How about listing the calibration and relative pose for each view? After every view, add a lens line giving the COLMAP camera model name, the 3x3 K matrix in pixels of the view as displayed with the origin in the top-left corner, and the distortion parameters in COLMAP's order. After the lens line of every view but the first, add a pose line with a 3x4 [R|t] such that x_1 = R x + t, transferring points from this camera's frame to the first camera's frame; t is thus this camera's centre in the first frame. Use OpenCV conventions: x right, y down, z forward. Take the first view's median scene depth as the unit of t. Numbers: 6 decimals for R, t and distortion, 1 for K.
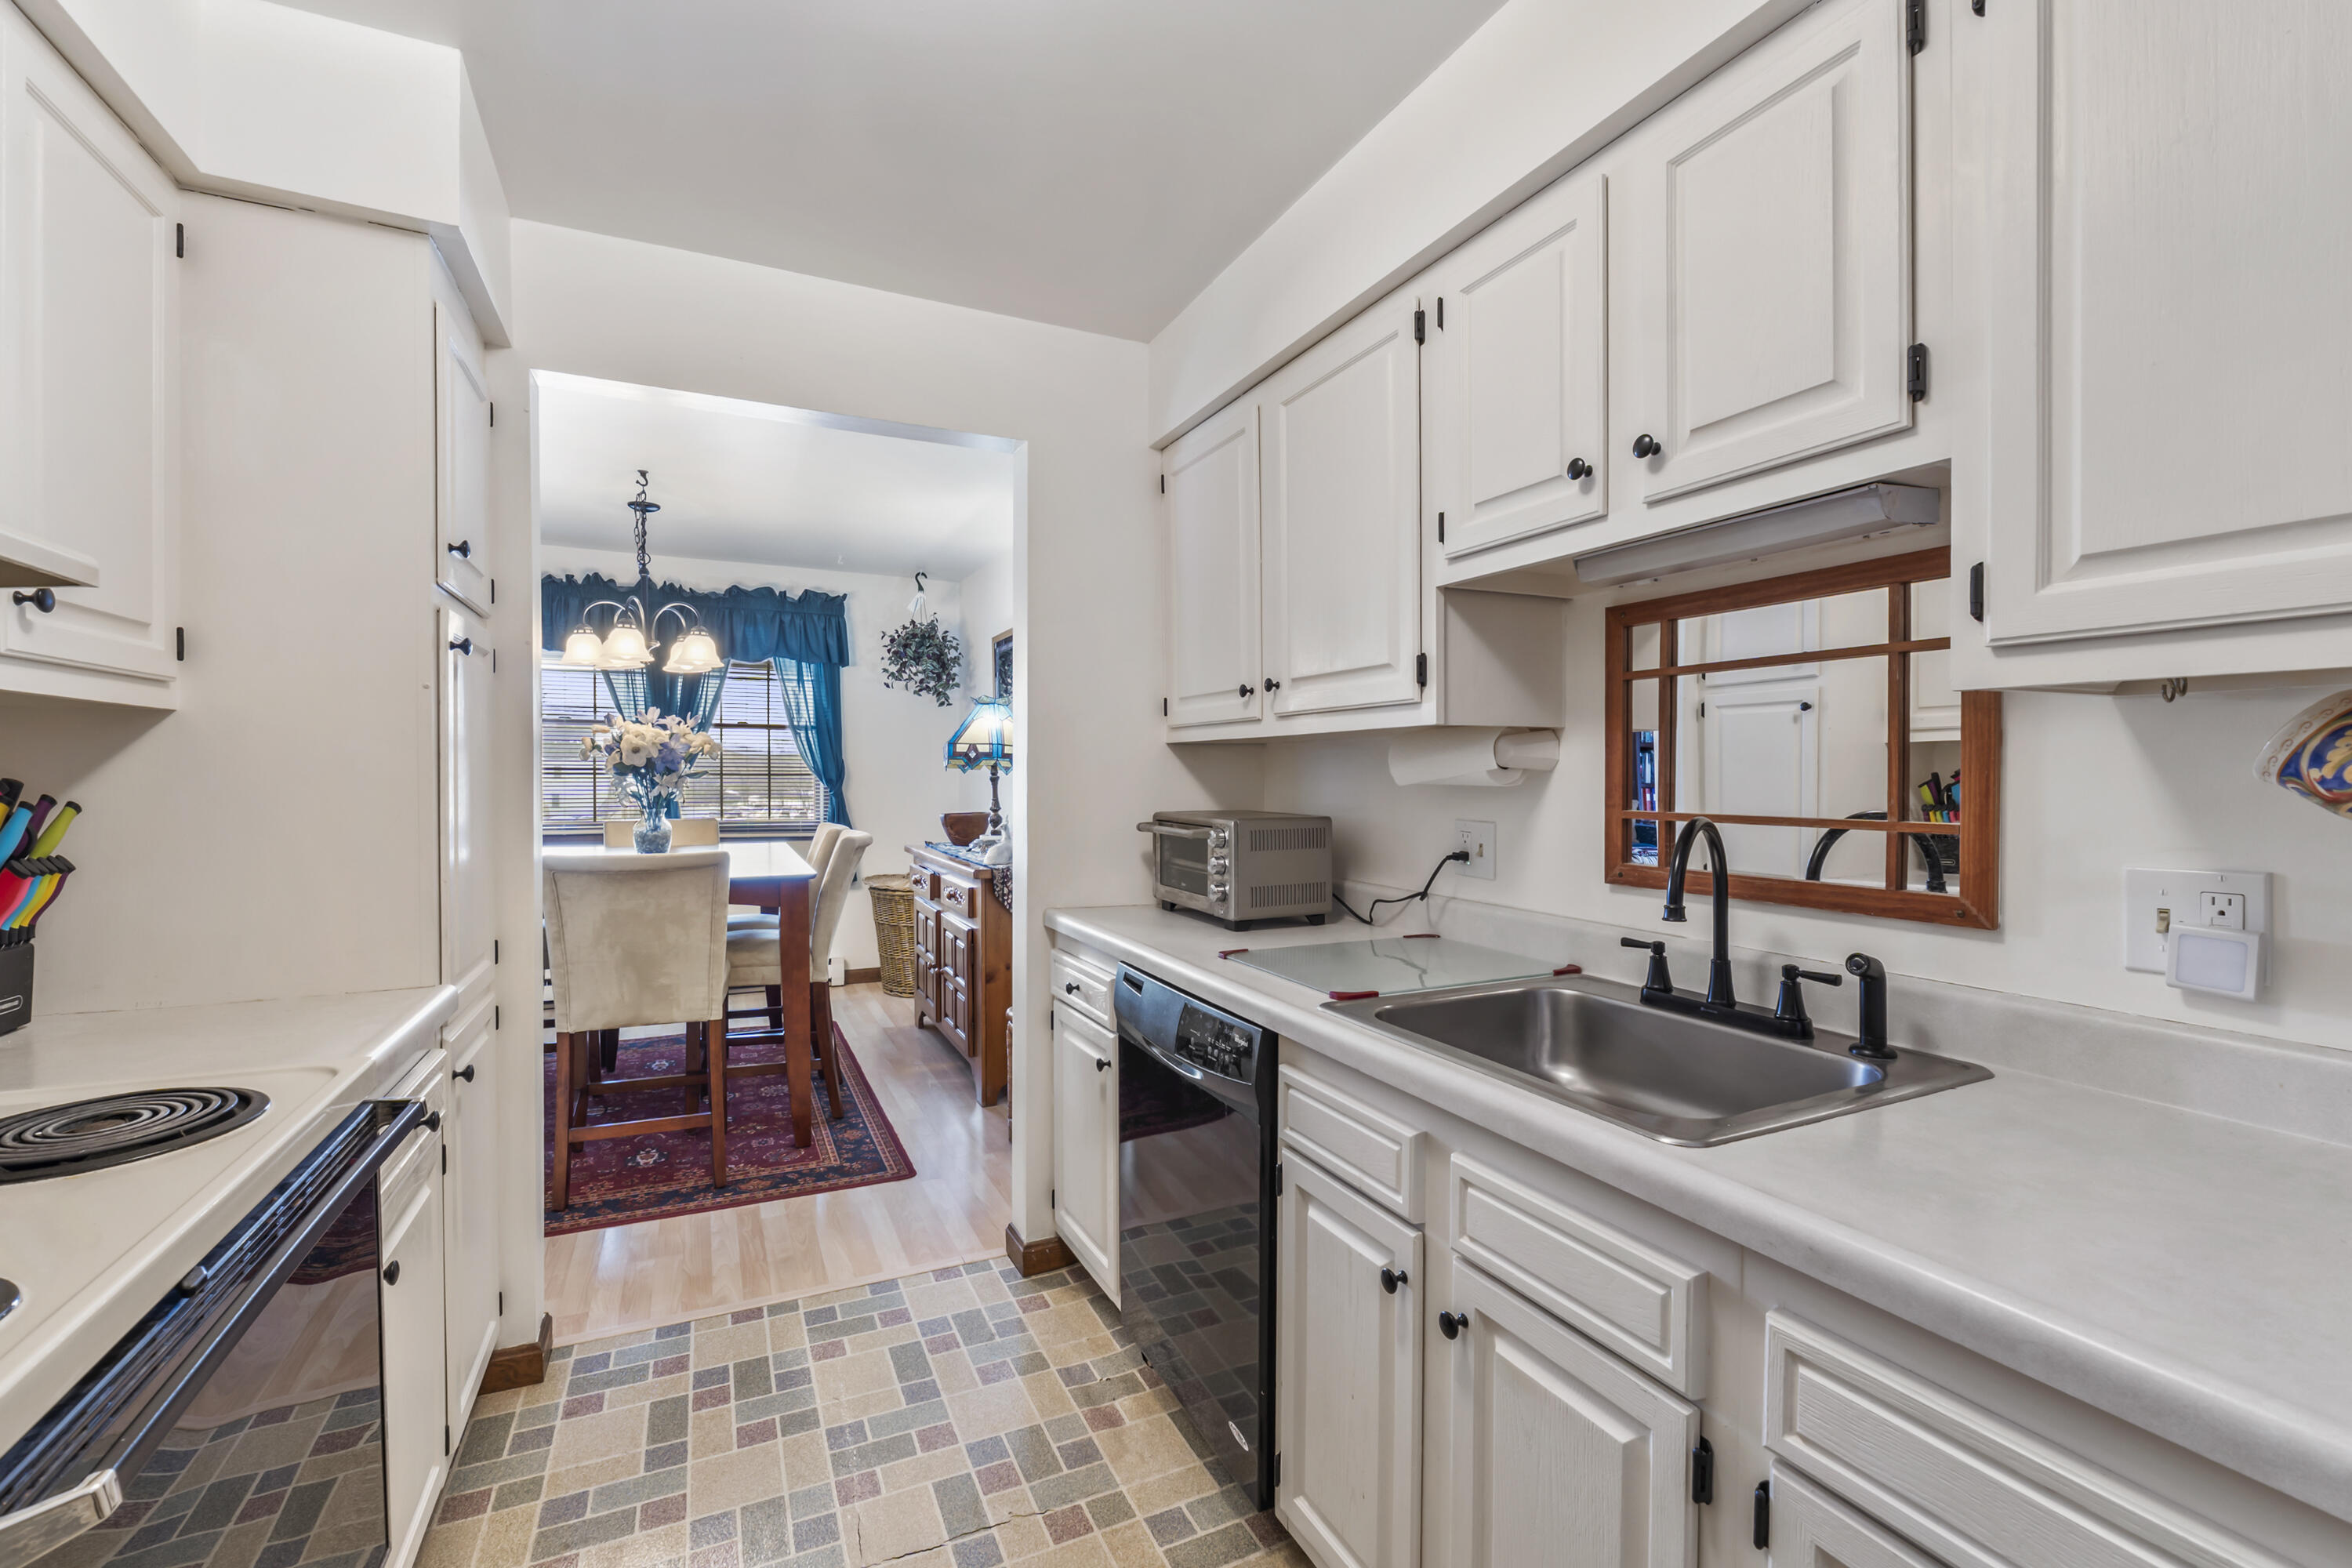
lens RADIAL K [[1003.3, 0, 1180.8], [0, 1003.3, 786.8], [0, 0, 1]] dist [-0.005776, -0.000854]
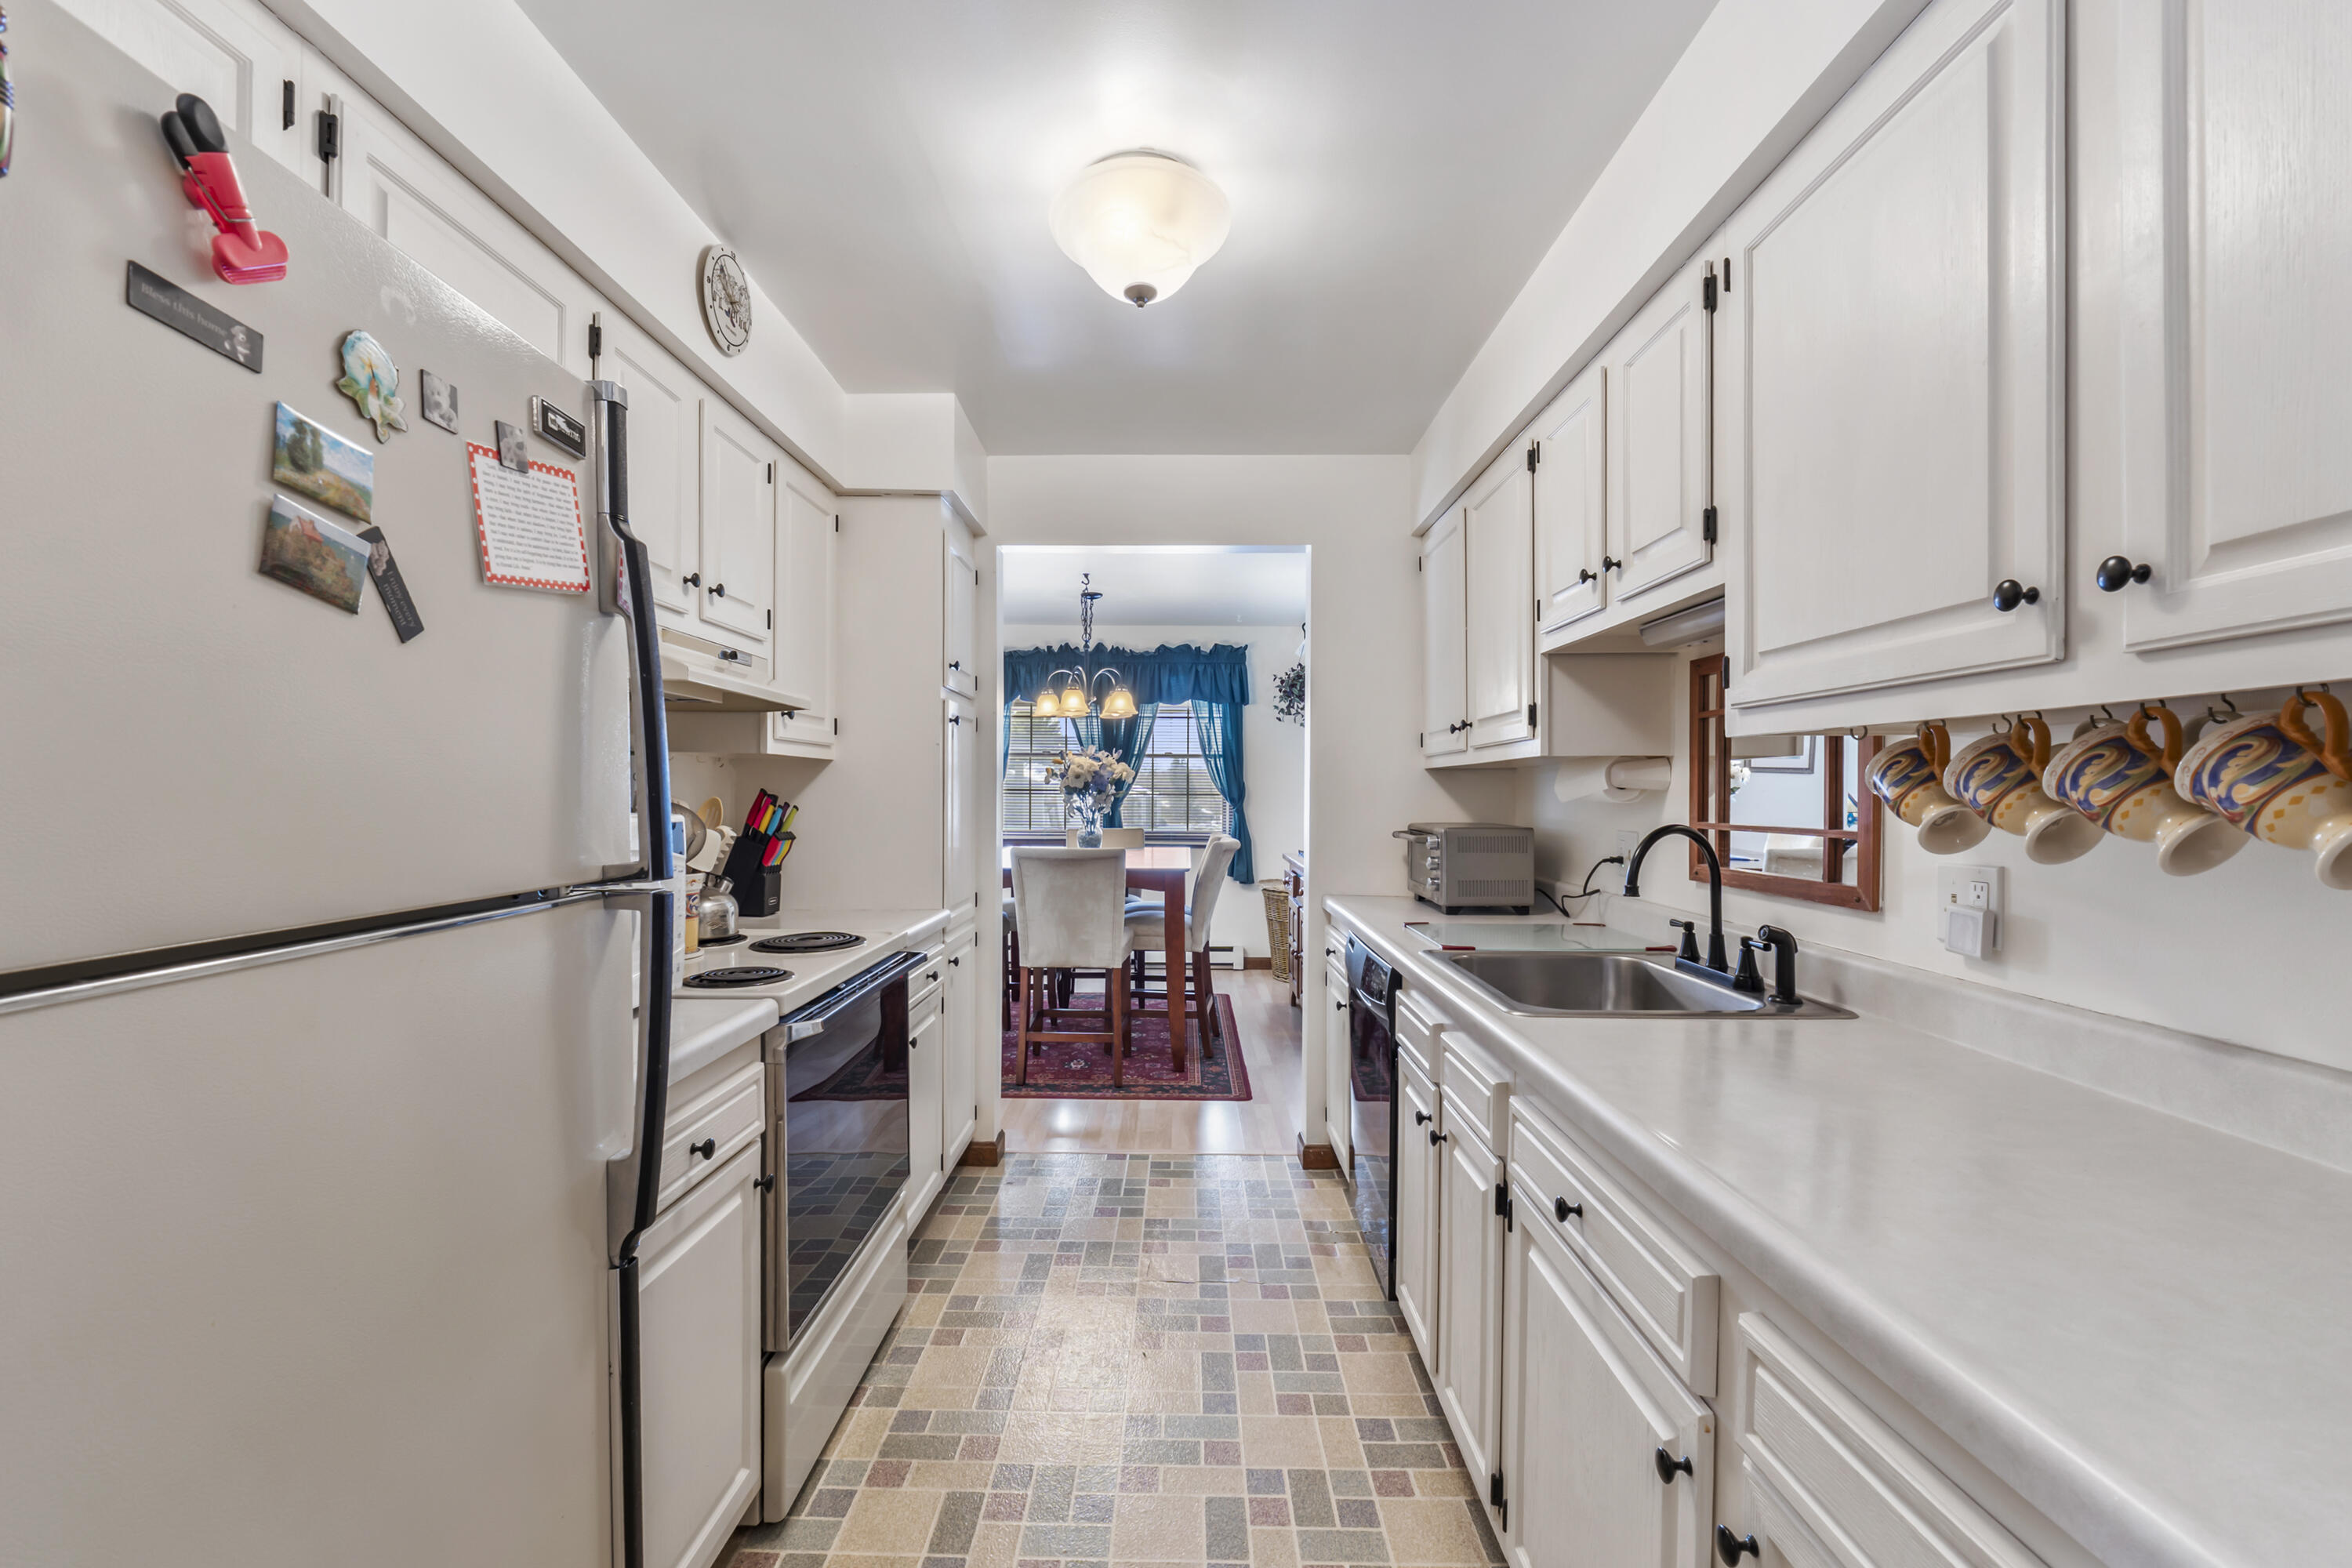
lens RADIAL K [[1003.3, 0, 1177.8], [0, 1003.3, 796.4], [0, 0, 1]] dist [-0.005776, -0.000854]
pose [[0.900942, 0.002153, -0.433933, 0.323861], [-0.007061, 0.999928, -0.009699, 0.006715], [0.433881, 0.011802, 0.900893, -0.340381]]
